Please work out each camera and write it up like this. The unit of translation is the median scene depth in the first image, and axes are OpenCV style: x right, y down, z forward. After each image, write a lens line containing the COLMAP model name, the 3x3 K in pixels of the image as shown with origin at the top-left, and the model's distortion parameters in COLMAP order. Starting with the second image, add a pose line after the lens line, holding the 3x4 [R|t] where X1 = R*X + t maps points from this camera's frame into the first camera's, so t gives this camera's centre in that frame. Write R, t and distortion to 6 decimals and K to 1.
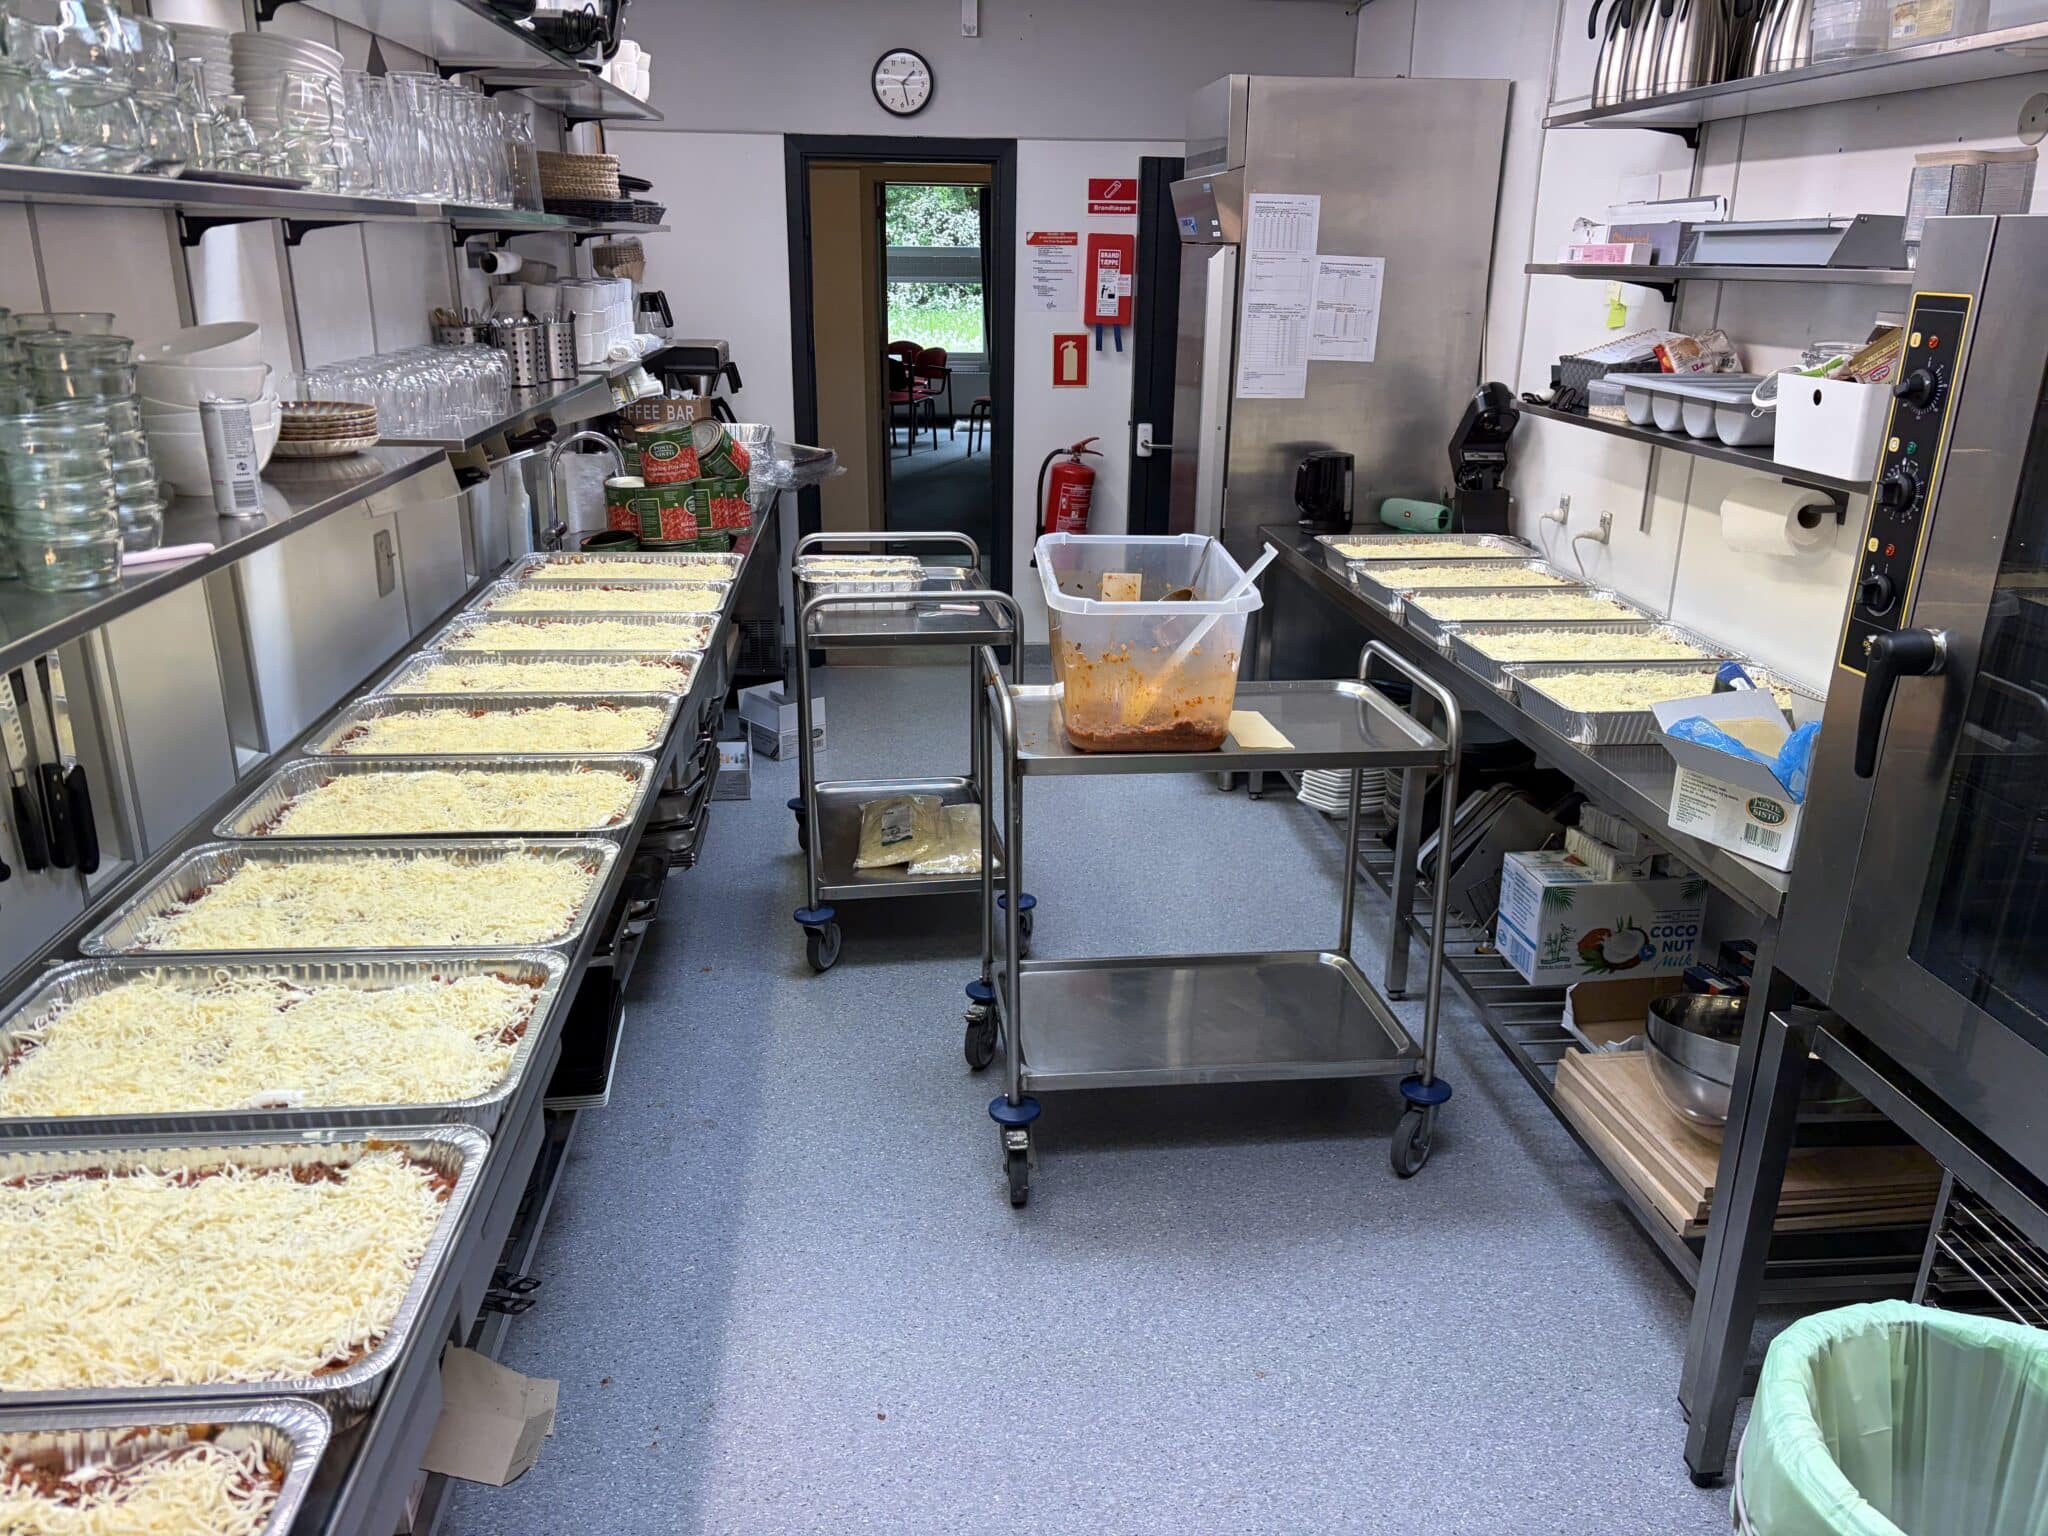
lens RADIAL K [[1547.2, 0, 1021.3], [0, 1547.2, 774.2], [0, 0, 1]] dist [0.015517, -0.003139]
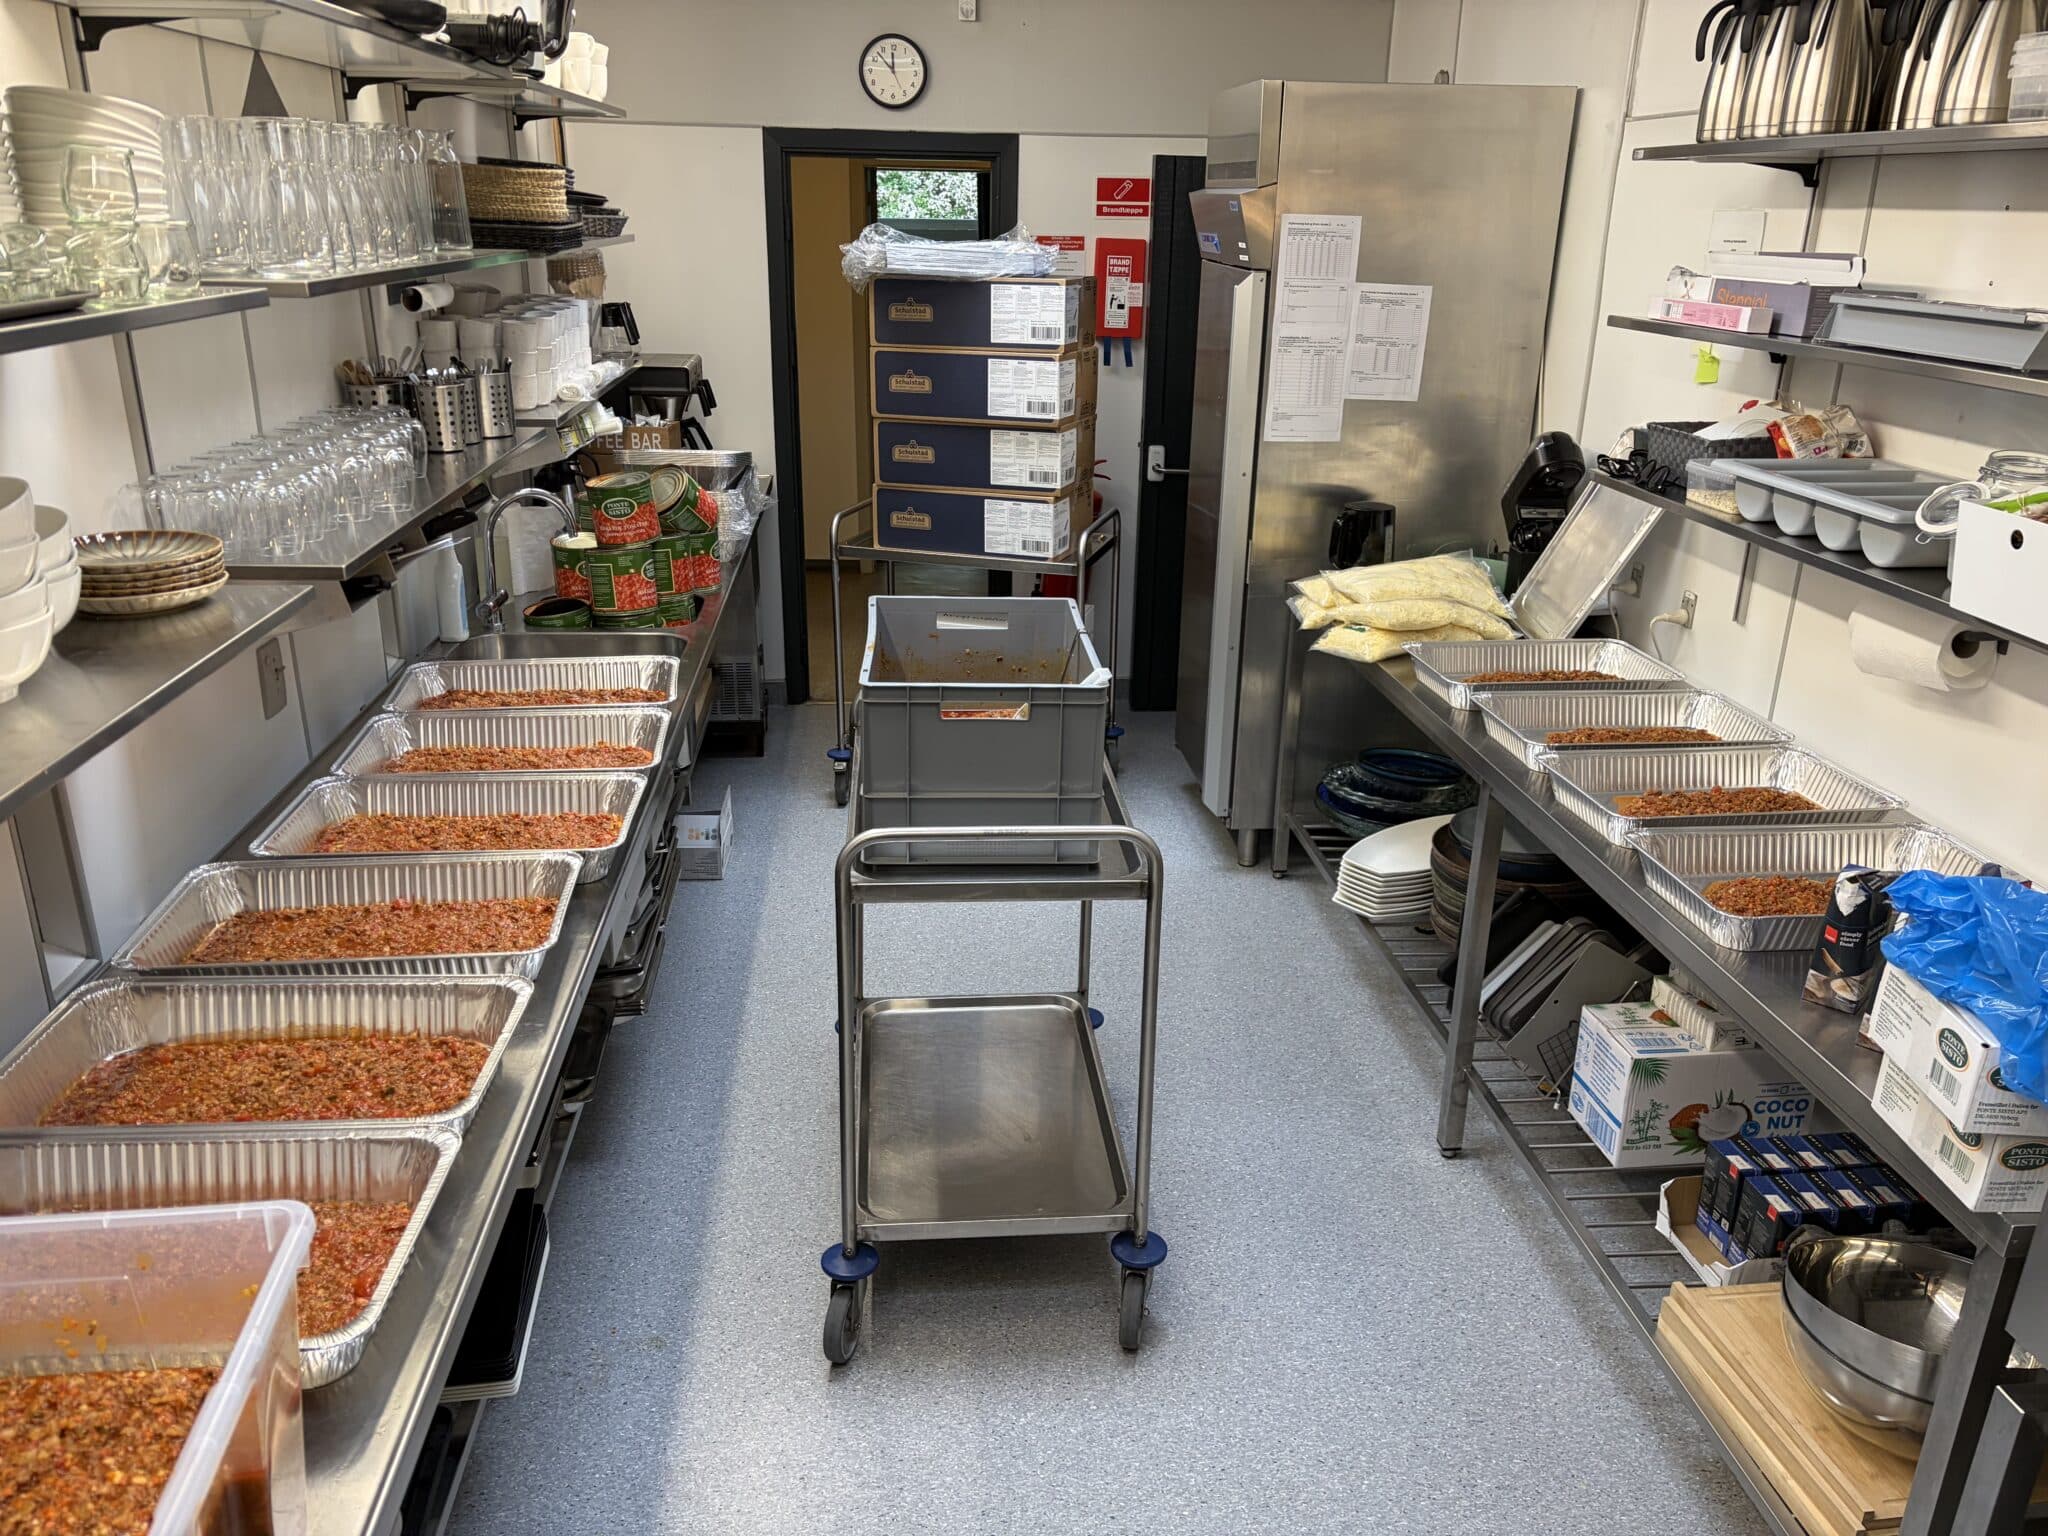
lens RADIAL K [[1547.2, 0, 1027.6], [0, 1547.2, 761.1], [0, 0, 1]] dist [0.015517, -0.003139]
pose [[0.999966, 0.004273, 0.007087, -0.003989], [-0.004414, 0.999788, 0.020096, -0.094411], [-0.007000, -0.020127, 0.999773, 0.129494]]
